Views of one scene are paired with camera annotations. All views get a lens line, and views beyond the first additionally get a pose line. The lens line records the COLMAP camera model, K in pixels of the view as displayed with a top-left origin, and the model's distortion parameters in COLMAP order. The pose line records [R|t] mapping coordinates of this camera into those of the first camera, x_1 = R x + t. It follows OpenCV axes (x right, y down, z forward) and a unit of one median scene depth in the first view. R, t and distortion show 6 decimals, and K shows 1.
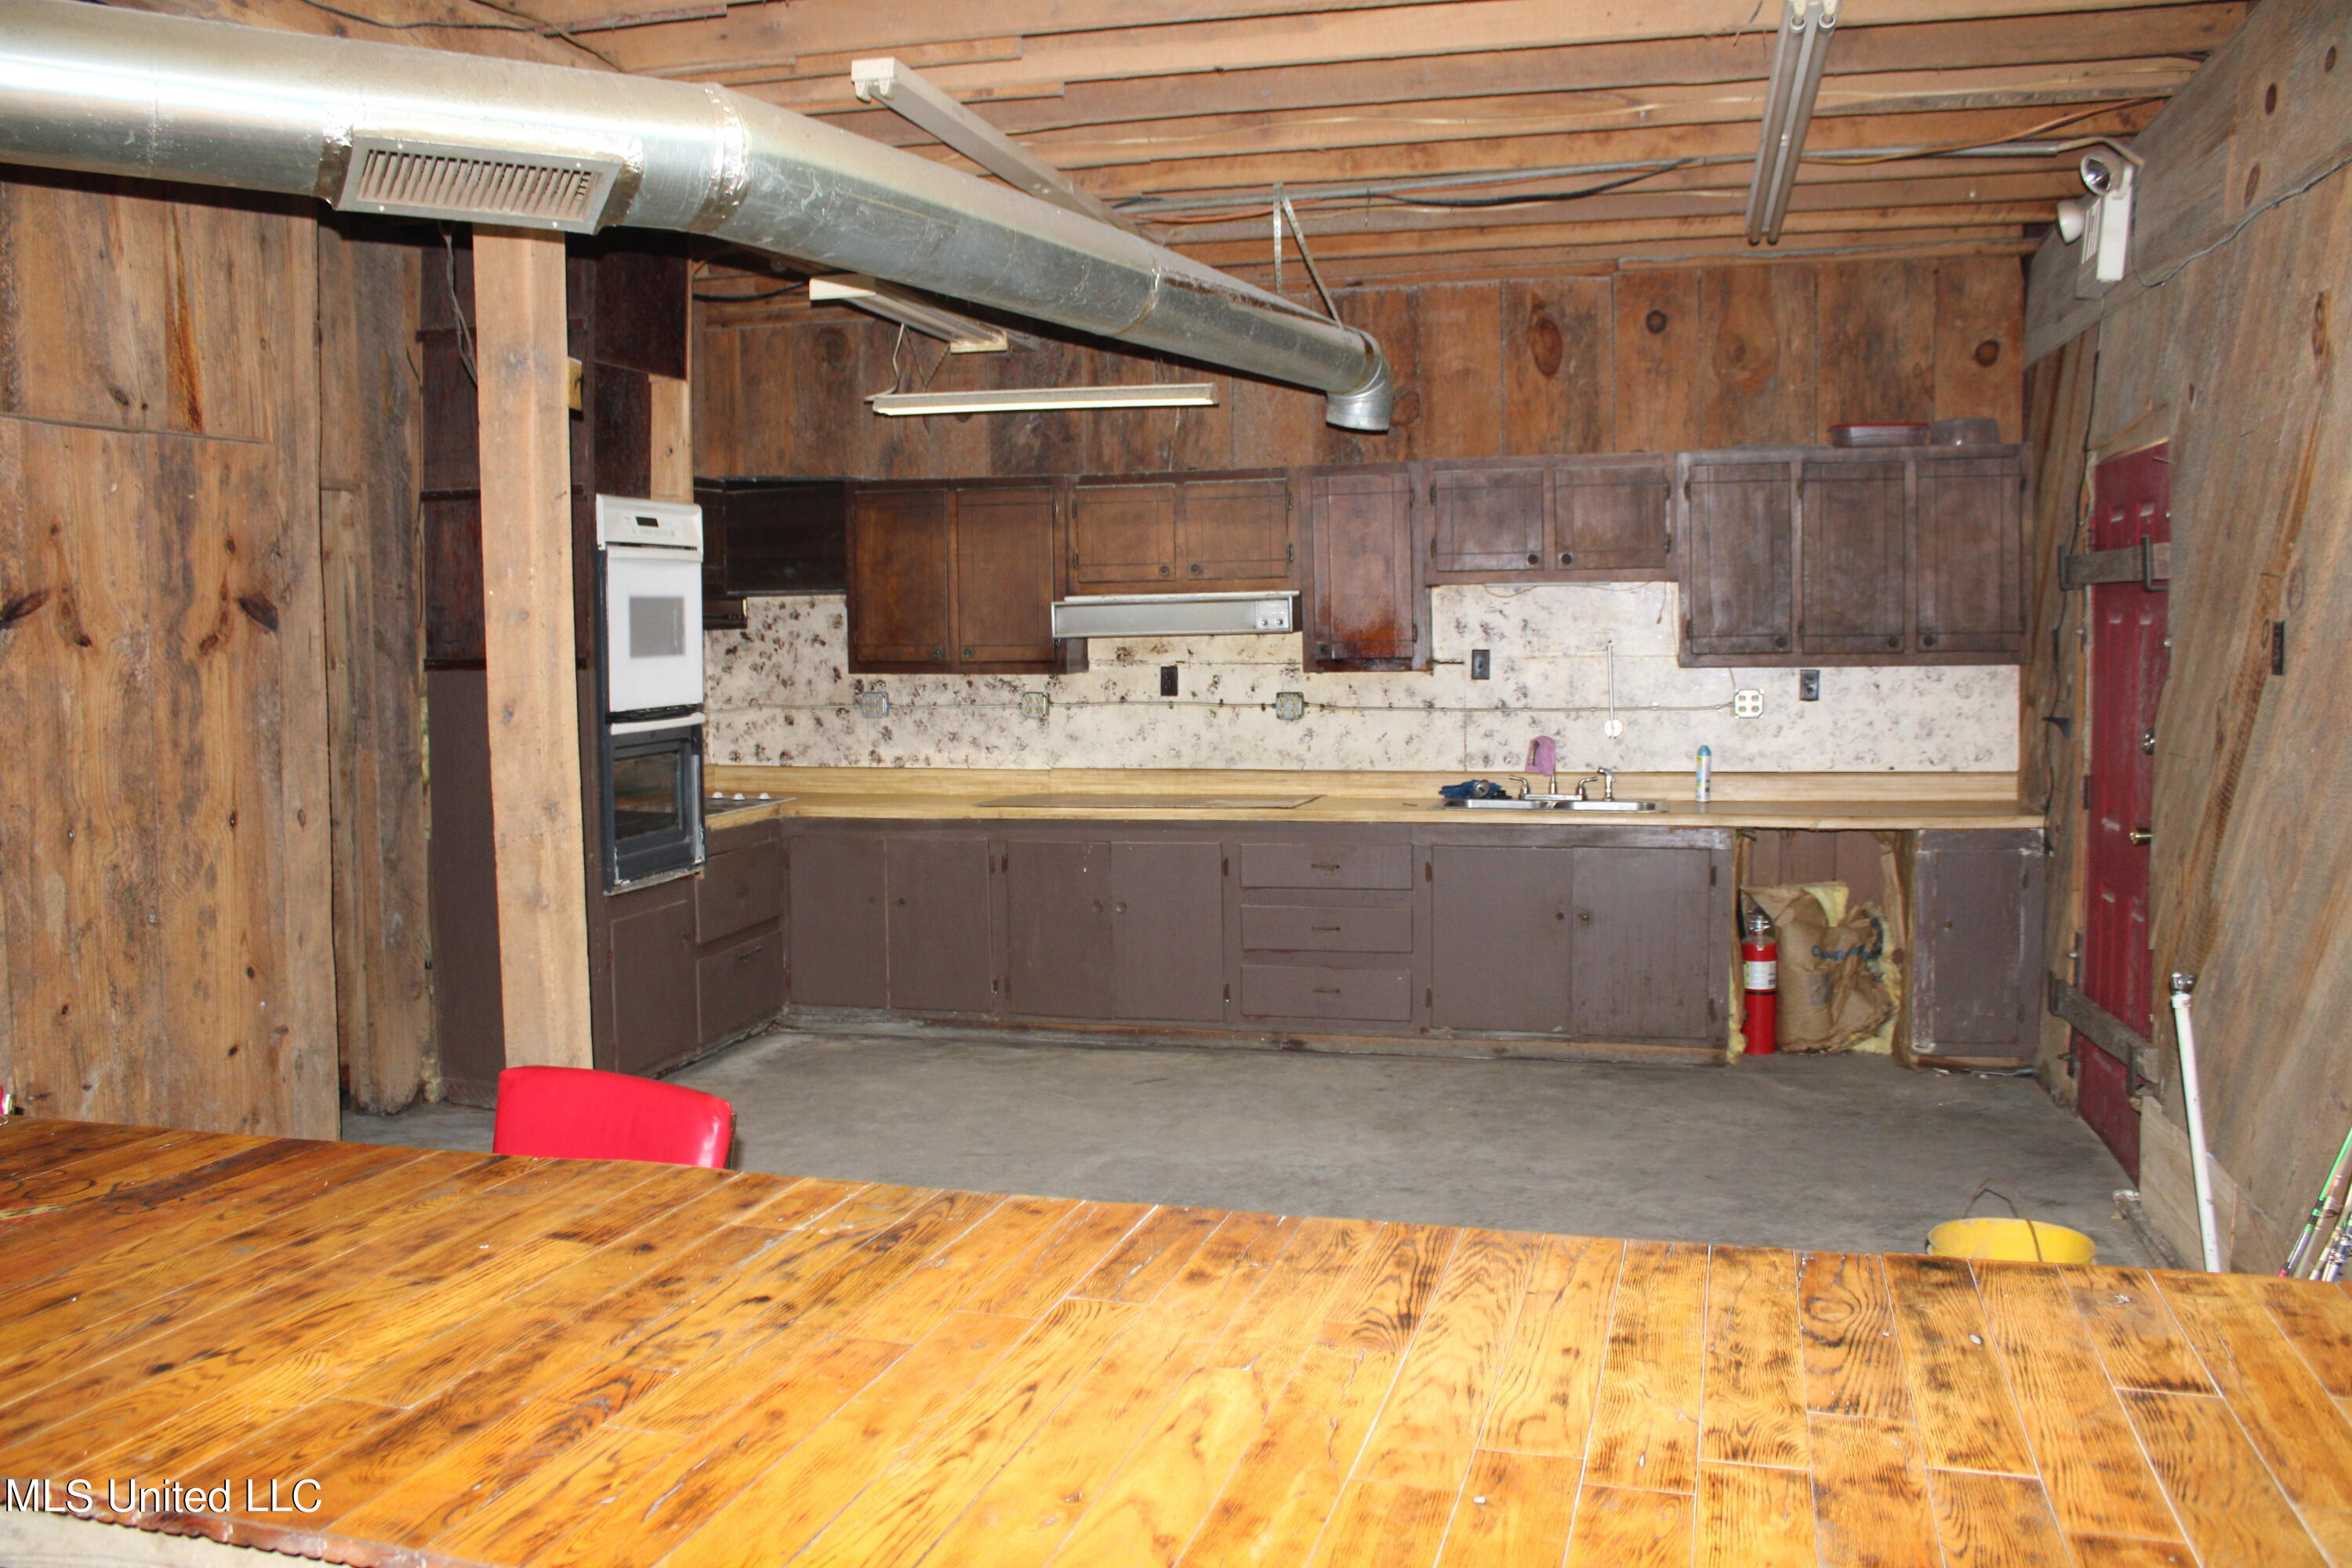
lens RADIAL K [[1931.1, 0, 1176.0], [0, 1931.1, 784.0], [0, 0, 1]] dist [-0.184536, 0.158408]
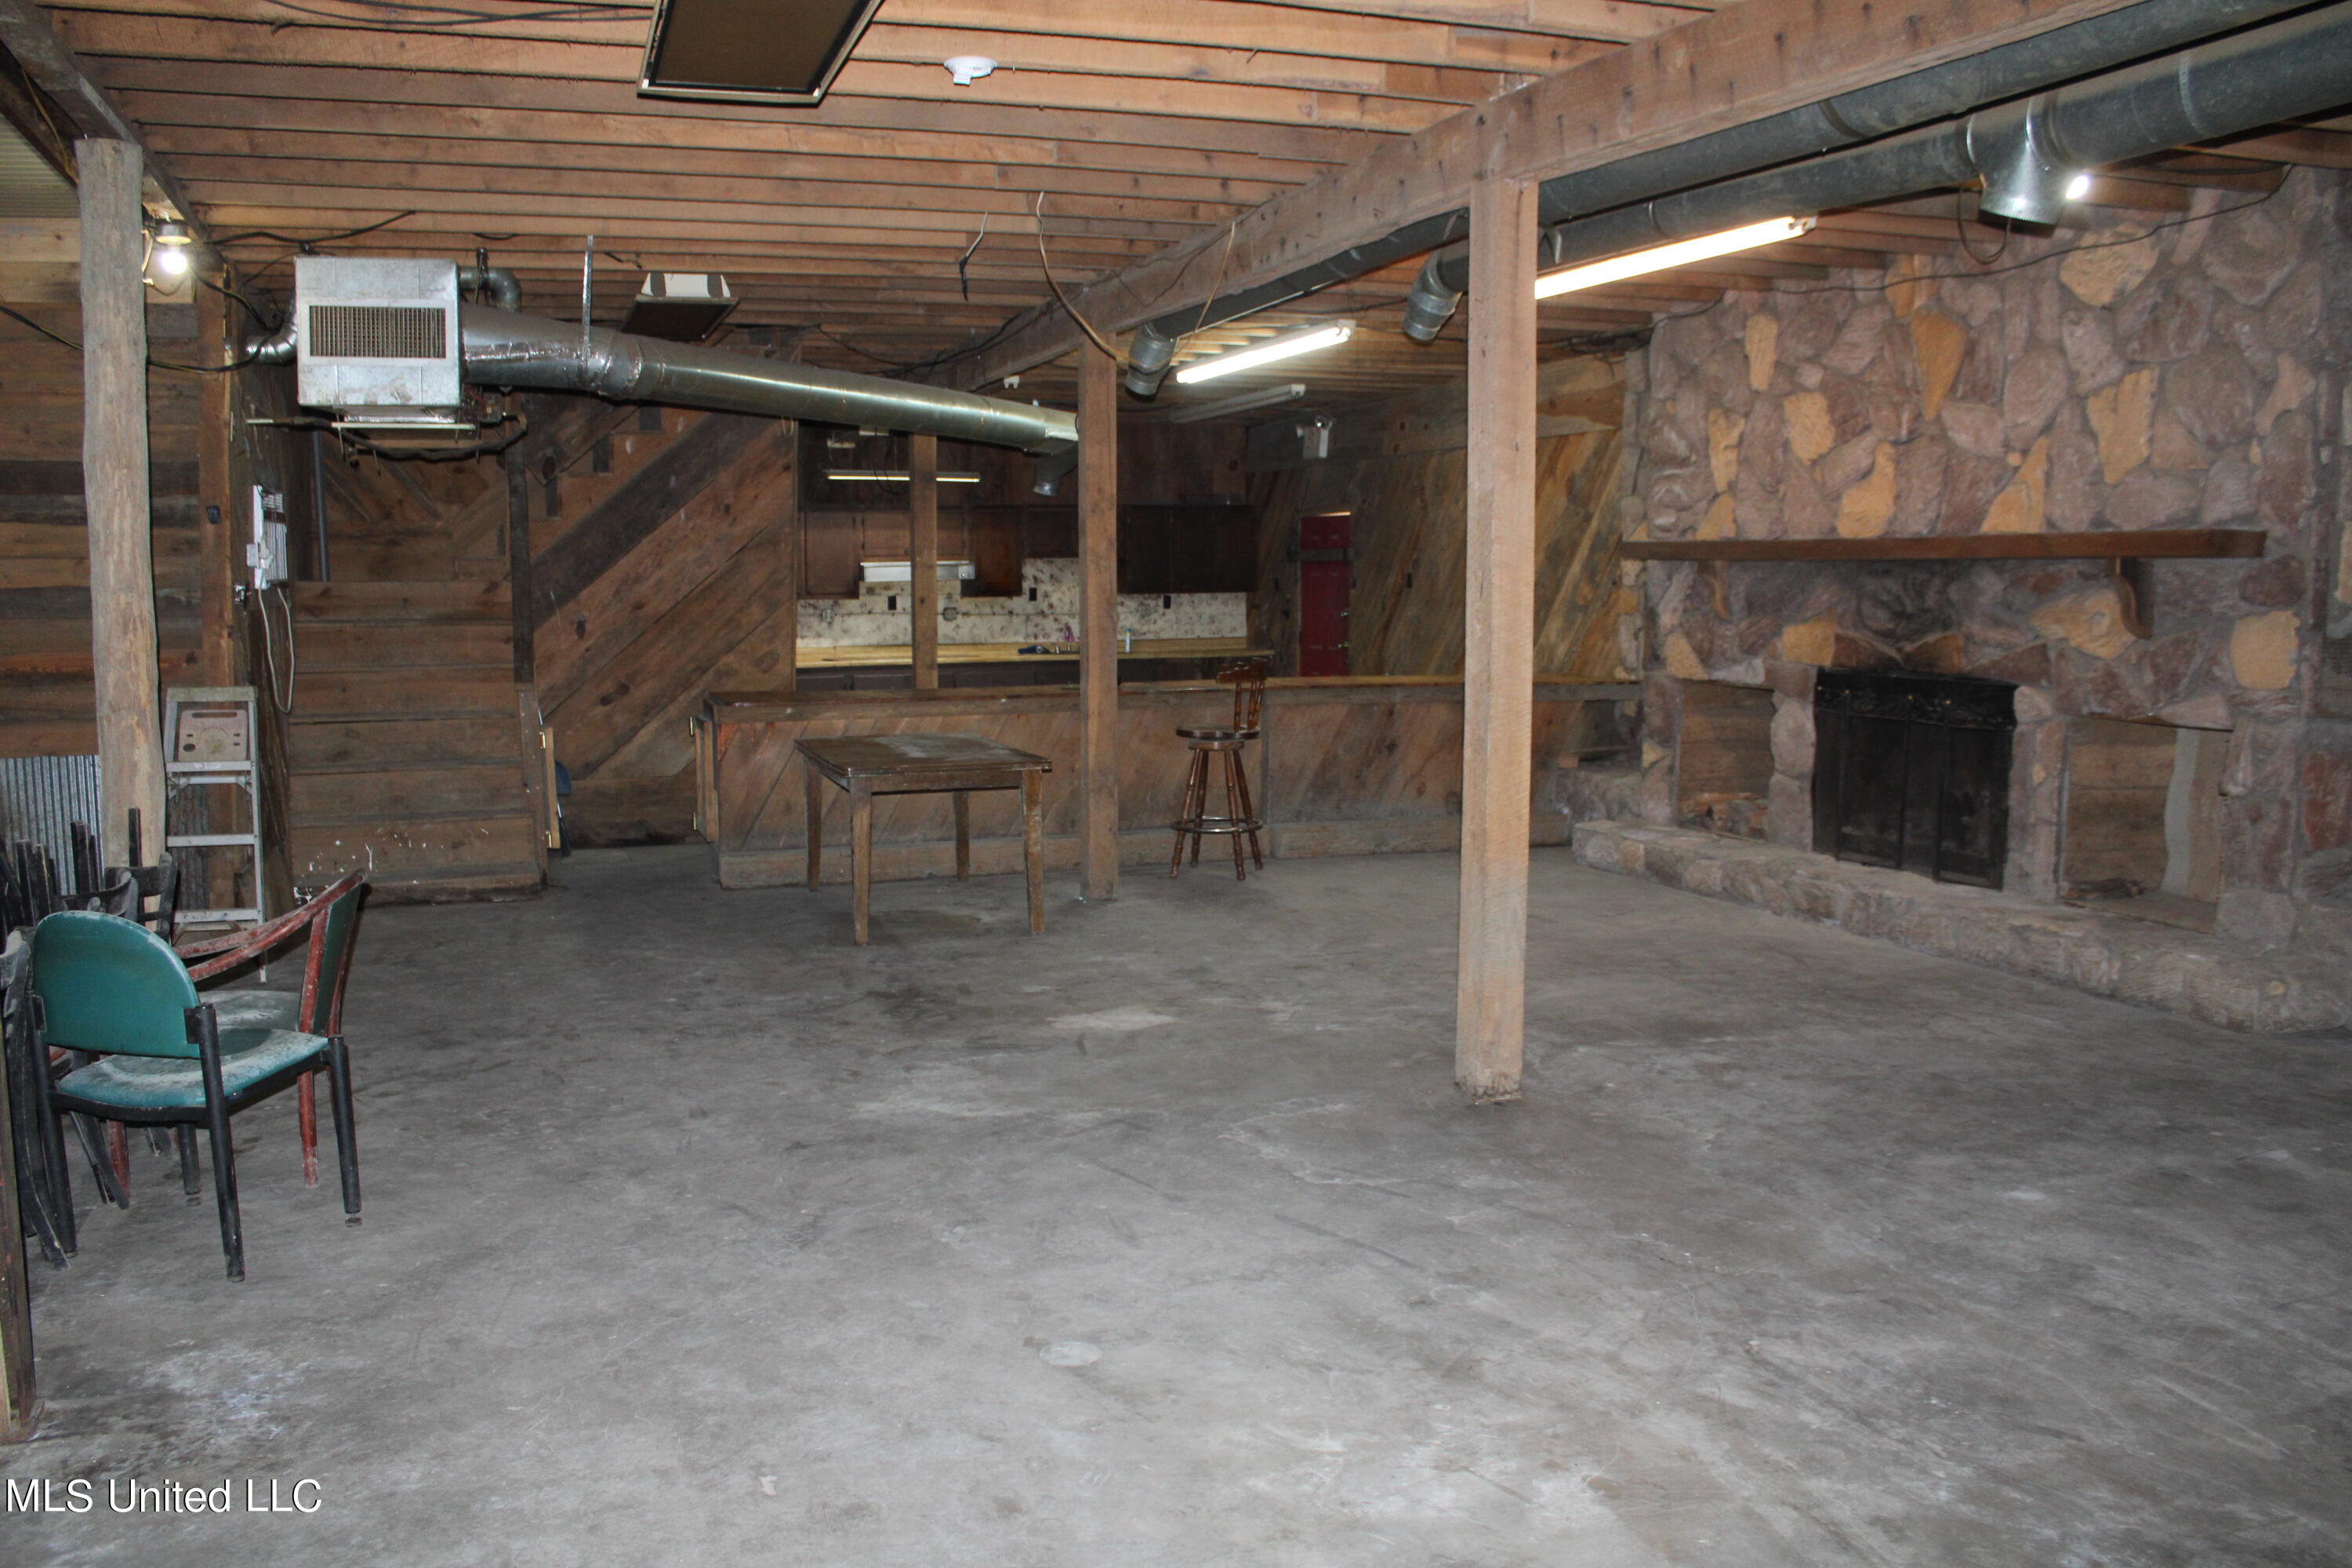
lens RADIAL K [[1929.6, 0, 1172.2], [0, 1929.6, 780.0], [0, 0, 1]] dist [-0.170514, 0.141507]
pose [[0.812485, -0.052530, 0.580610, -1.040094], [0.044328, 0.998616, 0.028317, 0.099451], [-0.581294, 0.002730, 0.813689, -0.939196]]
